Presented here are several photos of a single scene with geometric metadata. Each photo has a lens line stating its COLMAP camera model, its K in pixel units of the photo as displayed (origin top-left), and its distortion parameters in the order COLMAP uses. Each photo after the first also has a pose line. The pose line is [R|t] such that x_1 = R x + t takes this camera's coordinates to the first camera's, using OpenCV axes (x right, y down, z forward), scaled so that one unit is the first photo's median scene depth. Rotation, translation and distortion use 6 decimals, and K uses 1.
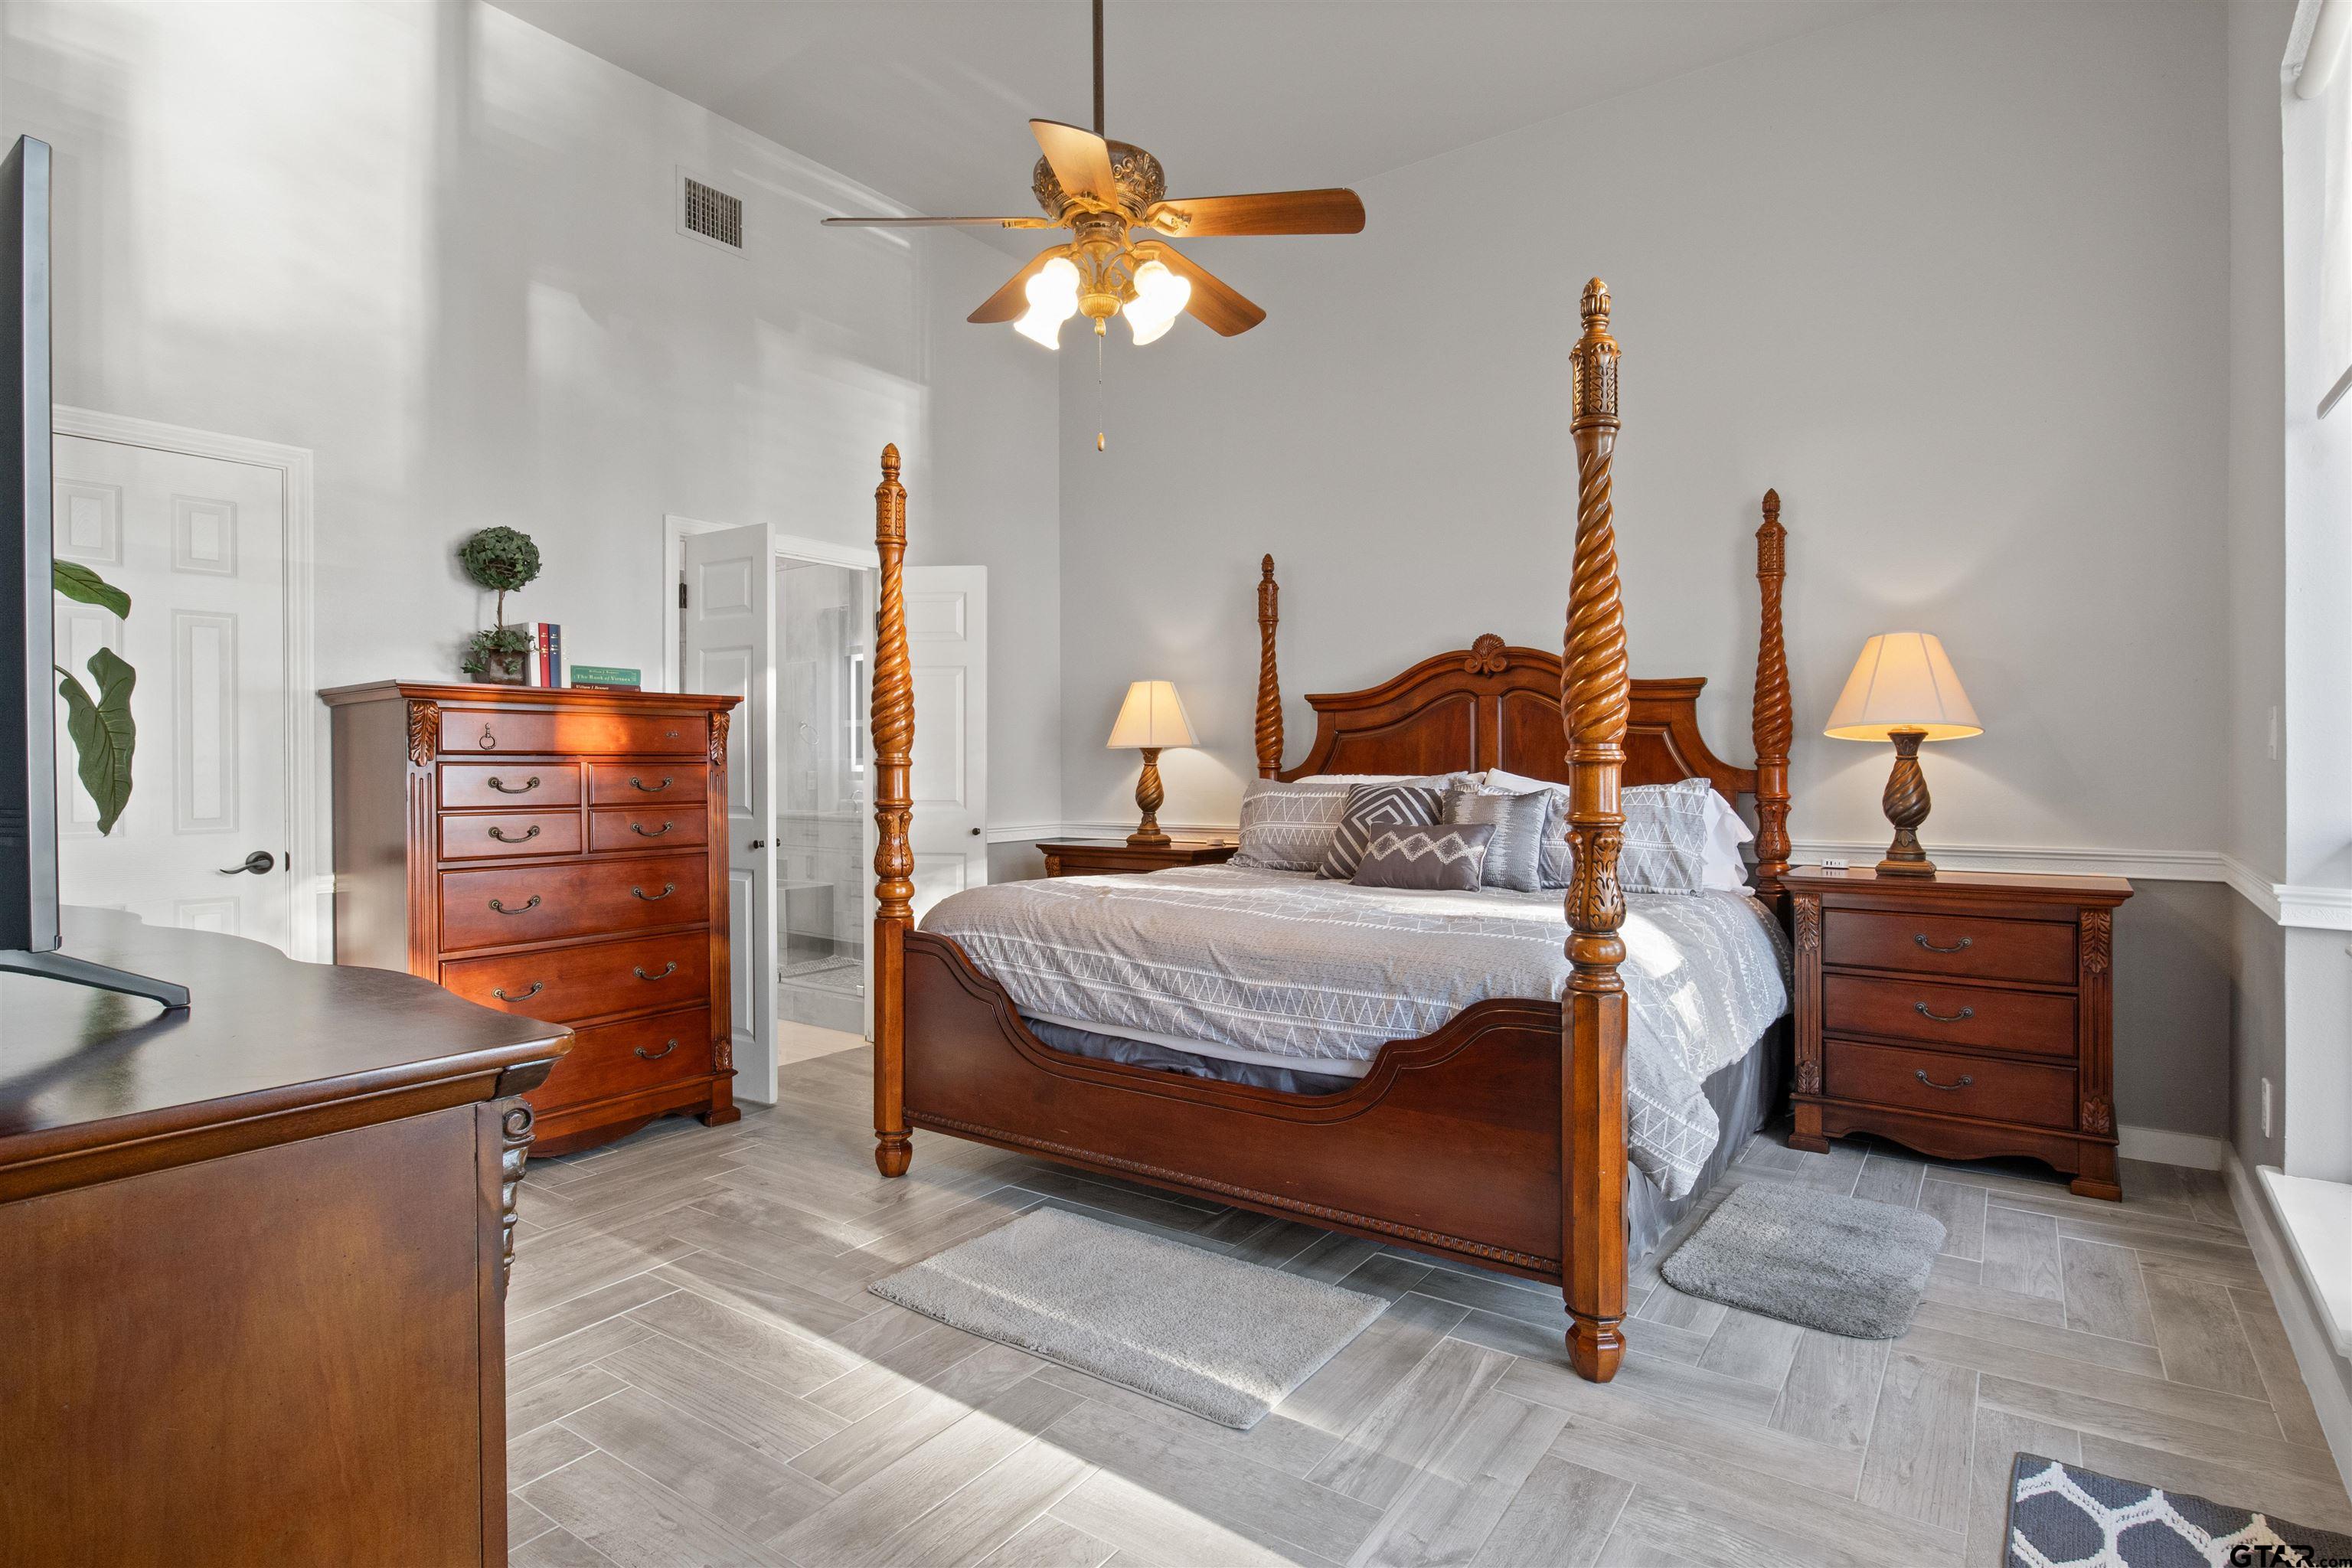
lens RADIAL K [[1208.0, 0, 1171.5], [0, 1208.0, 736.1], [0, 0, 1]] dist [-0.004127, -0.002060]
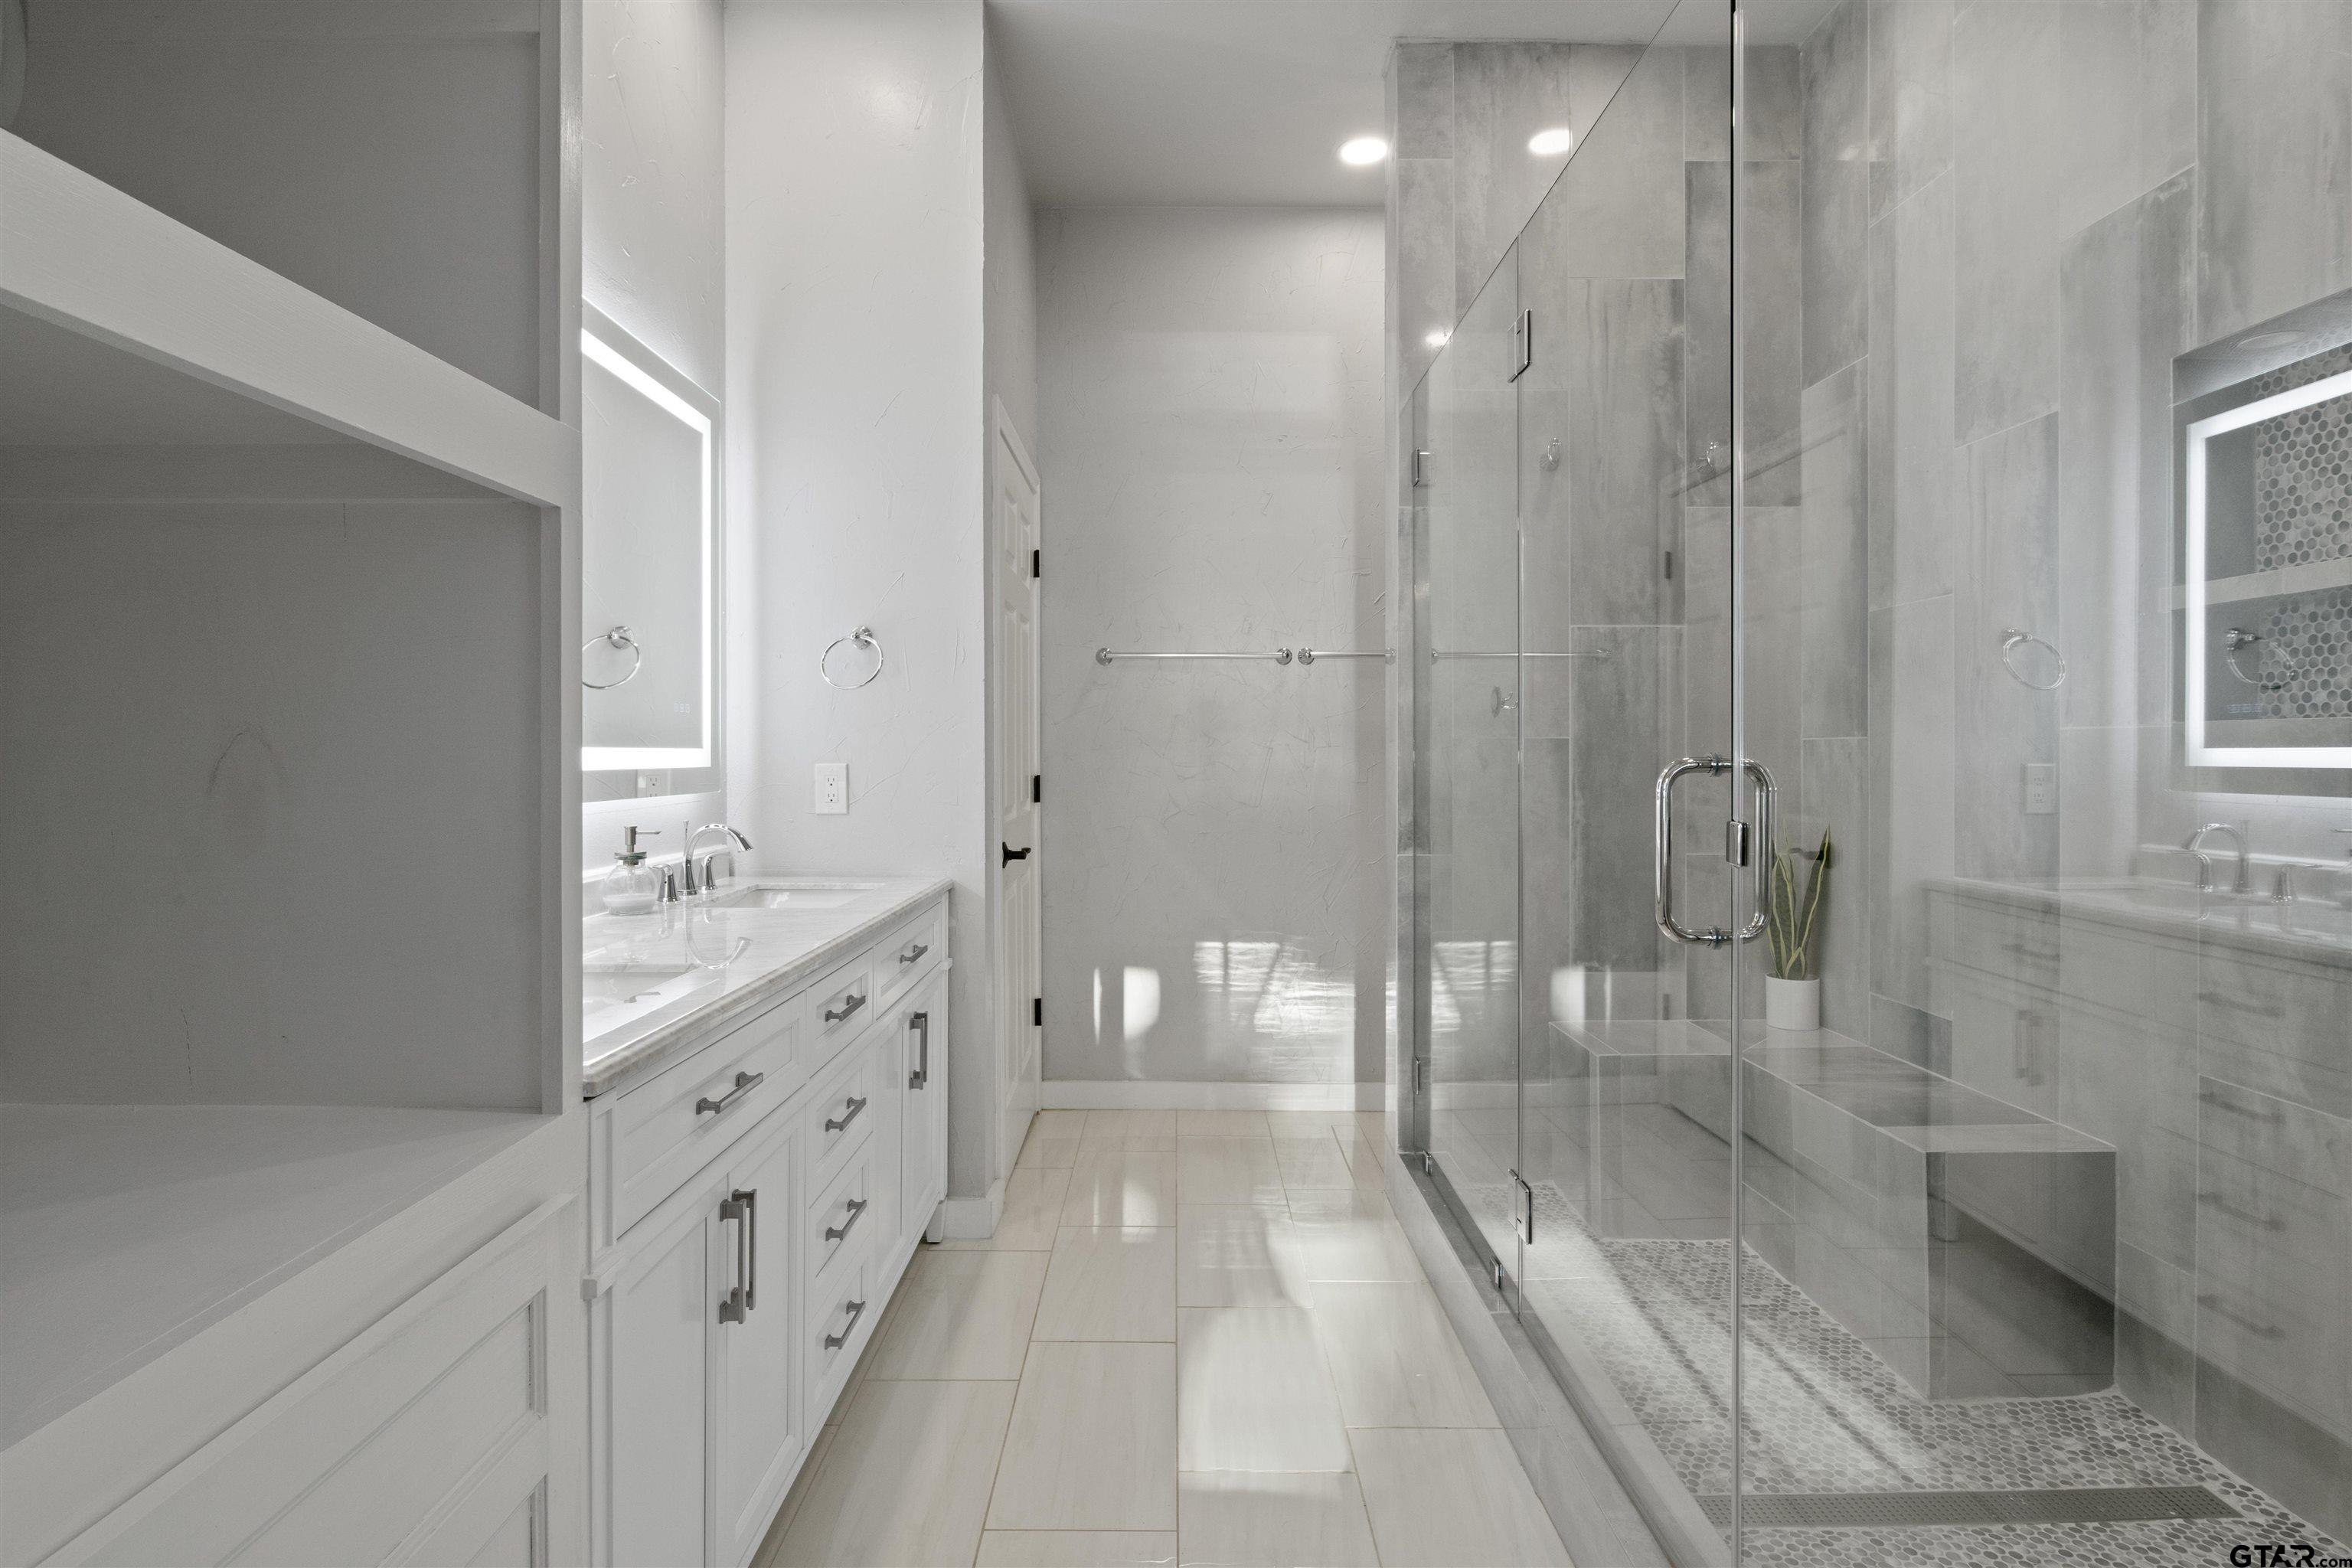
lens RADIAL K [[1208.0, 0, 1181.2], [0, 1208.0, 762.8], [0, 0, 1]] dist [-0.004127, -0.002060]
pose [[0.607503, 0.012104, -0.794225, -0.177942], [0.010201, 0.999683, 0.023038, 0.019038], [0.794252, -0.022098, 0.607187, 0.612861]]
